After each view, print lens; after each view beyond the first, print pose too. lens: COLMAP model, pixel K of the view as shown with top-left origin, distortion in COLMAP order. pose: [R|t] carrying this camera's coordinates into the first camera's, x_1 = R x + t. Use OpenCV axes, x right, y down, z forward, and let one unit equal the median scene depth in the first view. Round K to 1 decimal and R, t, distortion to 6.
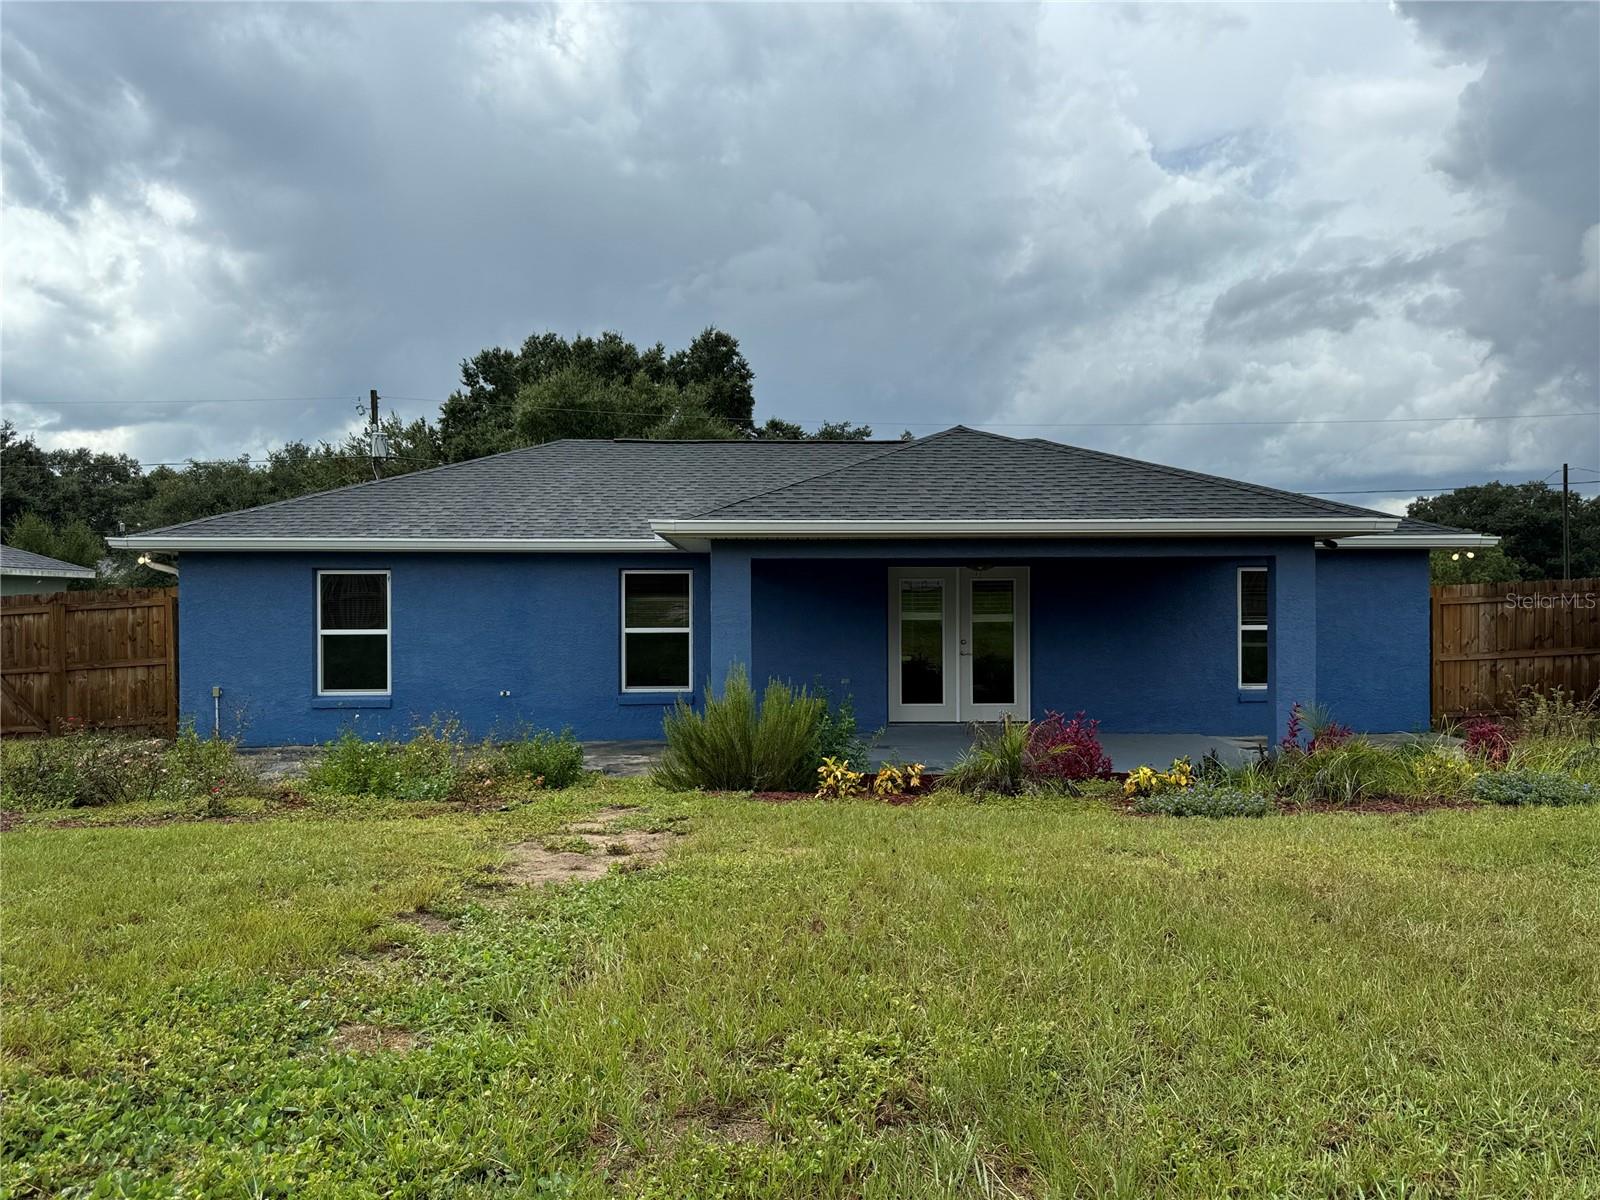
lens RADIAL K [[1131.2, 0, 800.0], [0, 1131.2, 600.0], [0, 0, 1]] dist [0.130468, -0.151262]
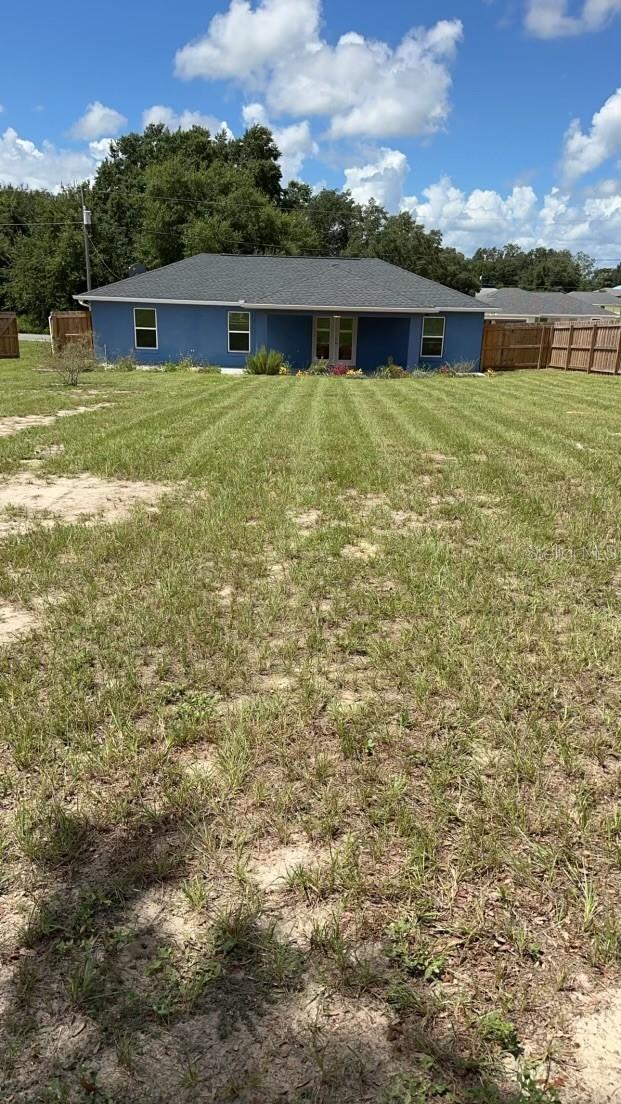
lens RADIAL K [[778.0, 0, 310.5], [0, 778.0, 552.0], [0, 0, 1]] dist [0.124789, -0.181148]
pose [[0.999397, 0.034681, 0.001908, 0.020646], [-0.033425, 0.945341, 0.324365, -0.026490], [0.009446, -0.324233, 0.945930, -0.303976]]
